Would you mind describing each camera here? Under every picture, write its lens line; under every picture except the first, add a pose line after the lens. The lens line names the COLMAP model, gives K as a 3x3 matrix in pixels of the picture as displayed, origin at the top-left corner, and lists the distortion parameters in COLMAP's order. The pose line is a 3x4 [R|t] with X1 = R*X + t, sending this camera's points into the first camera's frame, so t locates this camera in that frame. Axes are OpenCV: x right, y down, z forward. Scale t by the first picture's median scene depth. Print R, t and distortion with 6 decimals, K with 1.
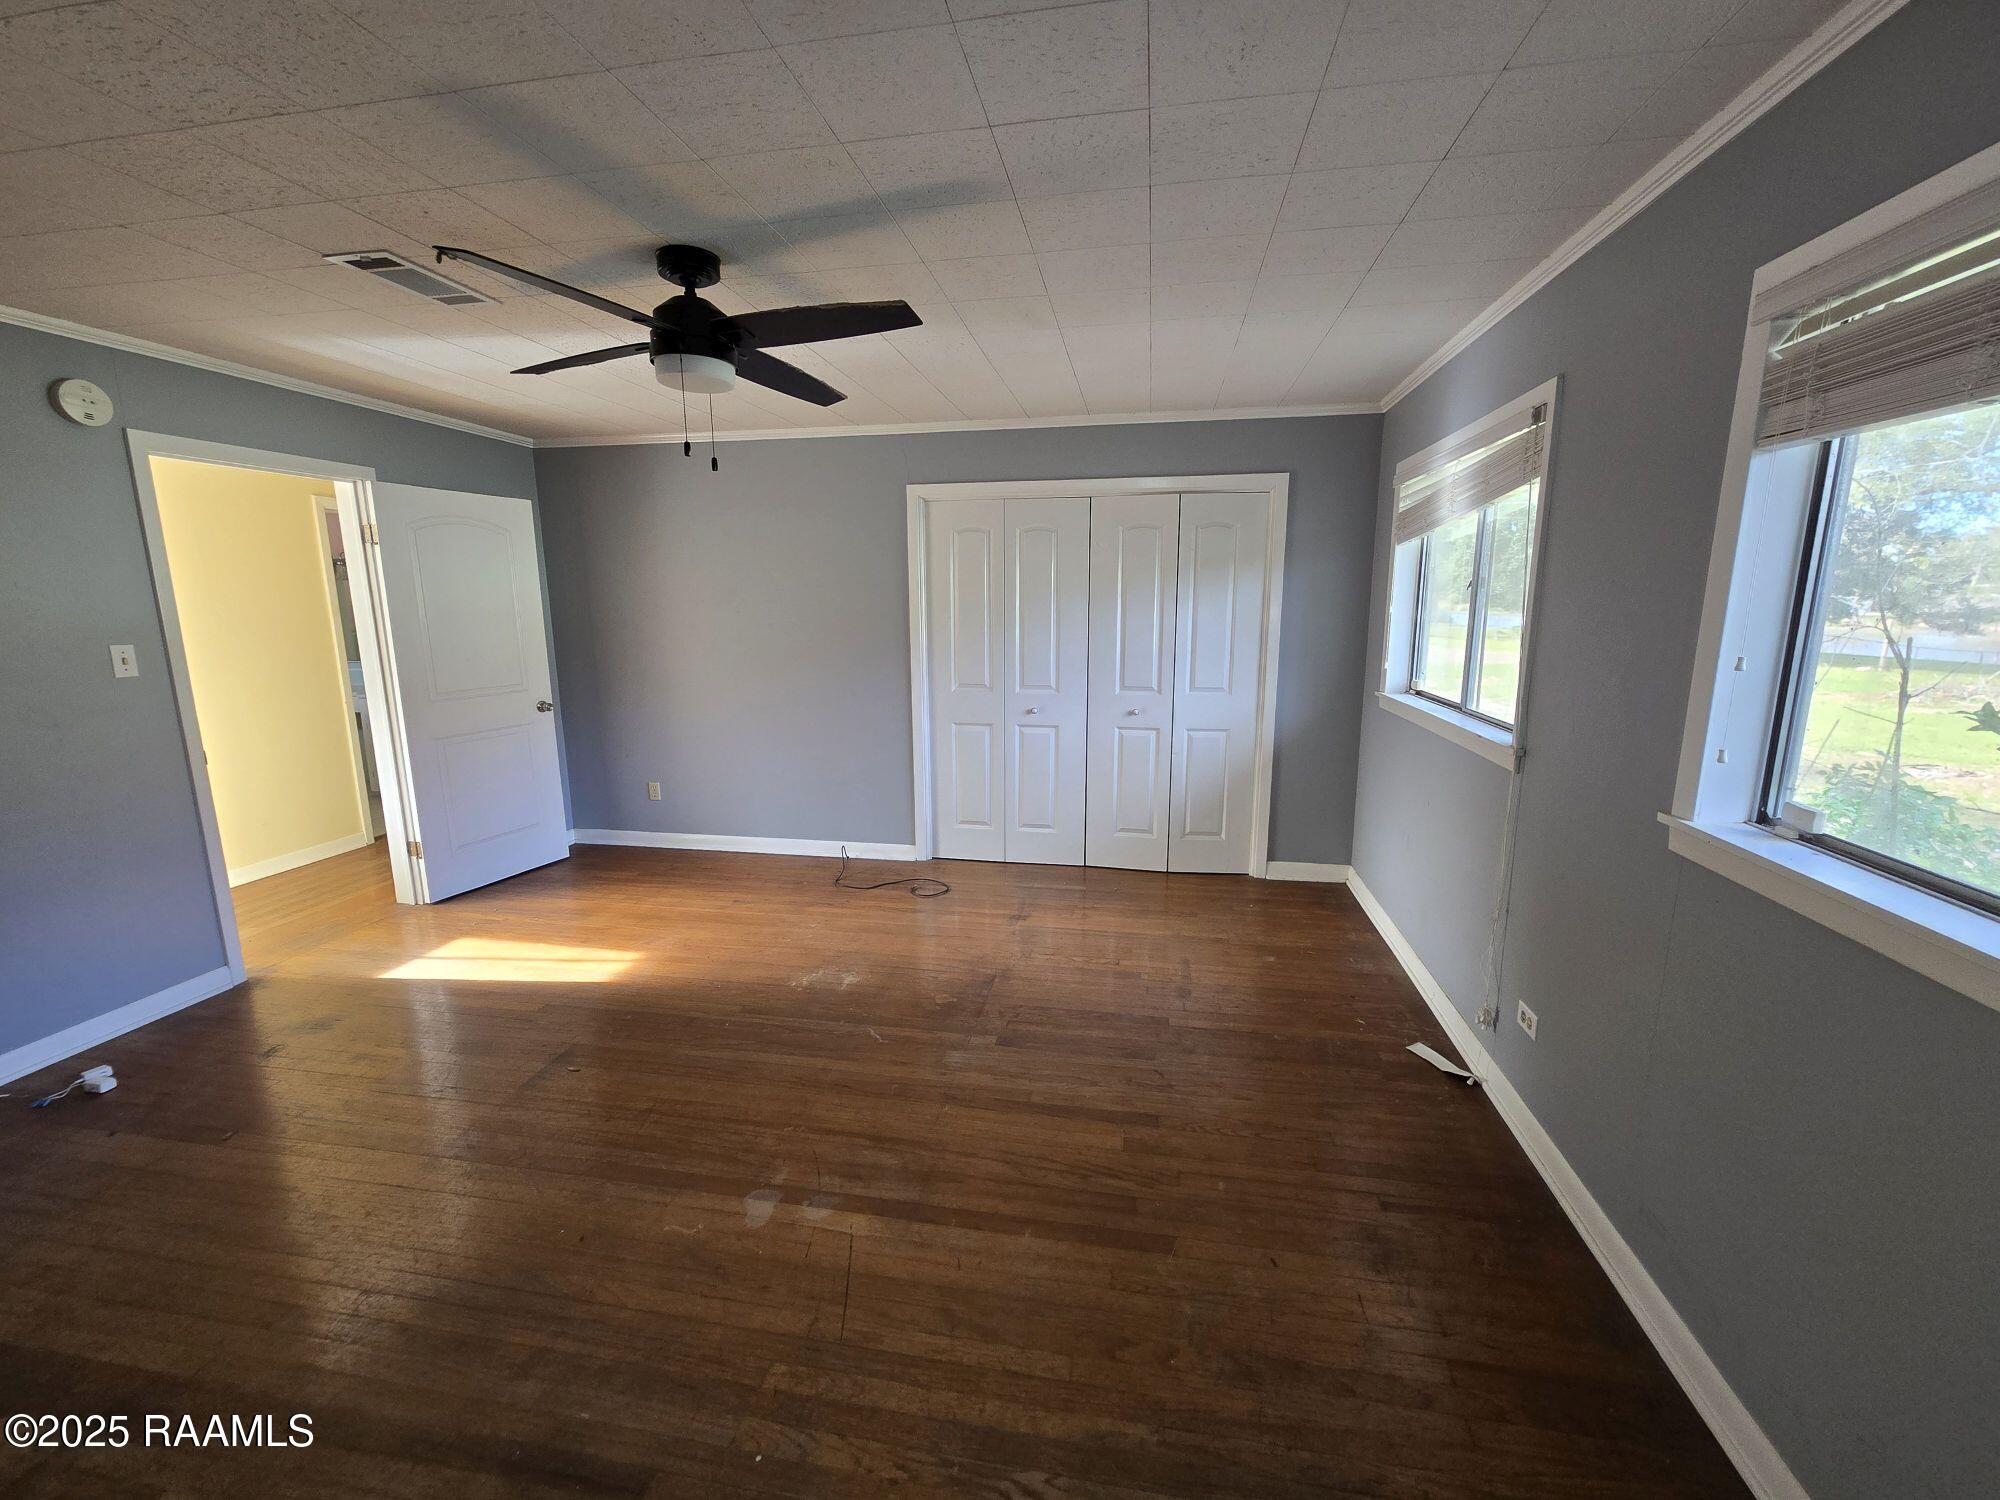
lens RADIAL K [[819.4, 0, 1001.8], [0, 819.4, 745.3], [0, 0, 1]] dist [-0.002644, 0.000612]
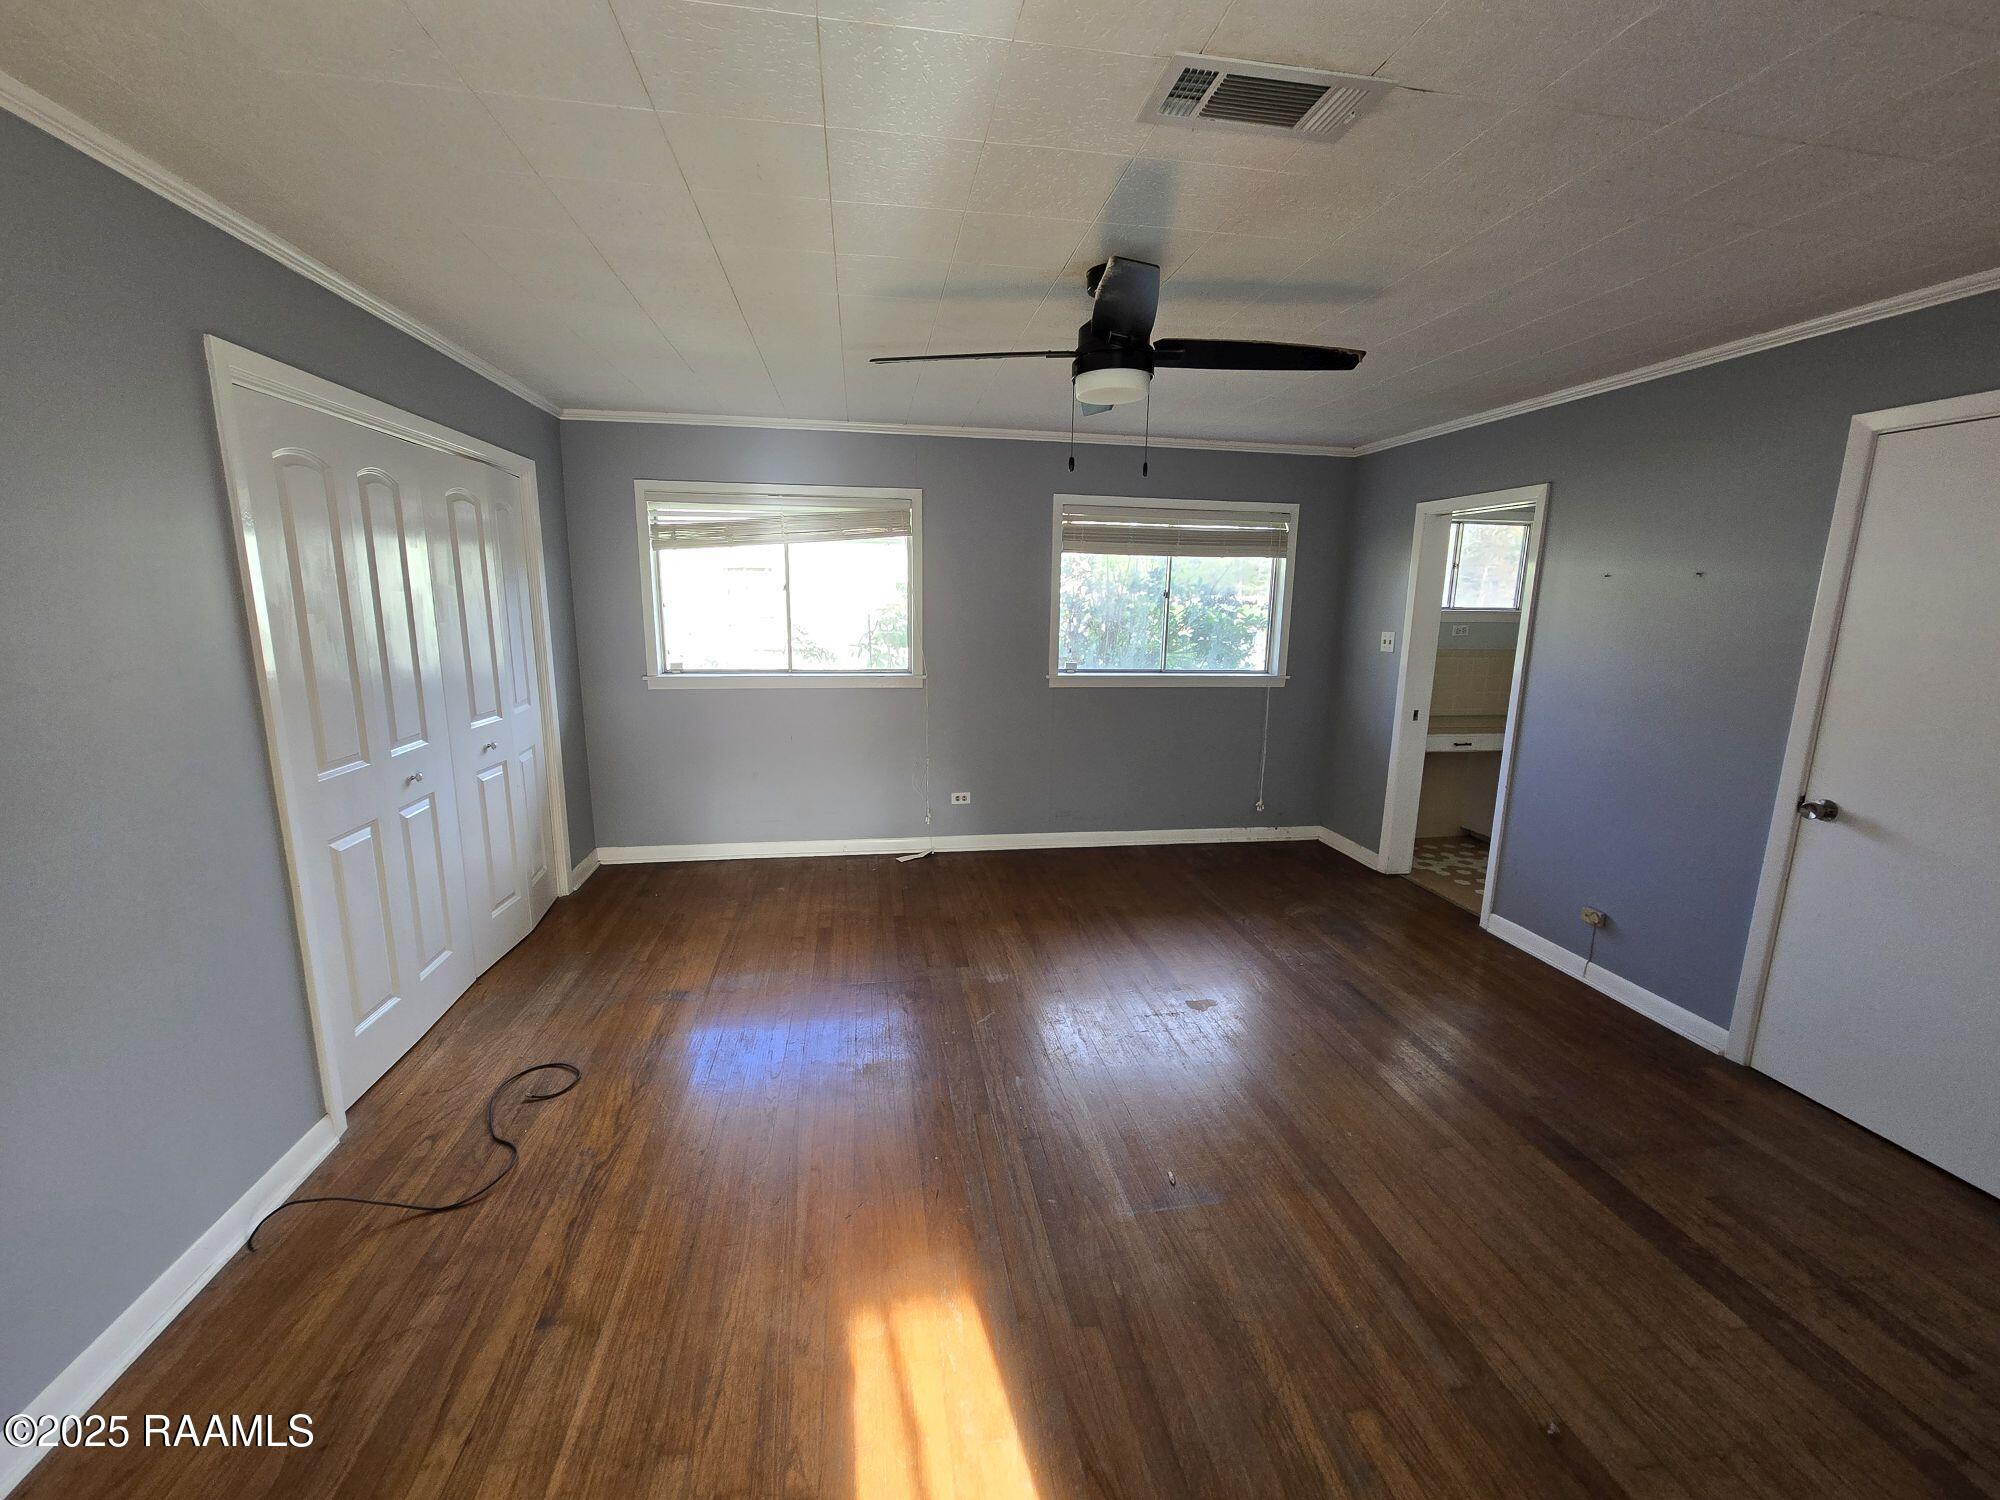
lens RADIAL K [[819.4, 0, 999.5], [0, 819.4, 752.9], [0, 0, 1]] dist [-0.002644, 0.000612]
pose [[-0.337761, -0.184188, 0.923034, -0.929896], [0.159064, 0.955391, 0.248850, -0.201289], [-0.927694, 0.230873, -0.293396, 1.051632]]
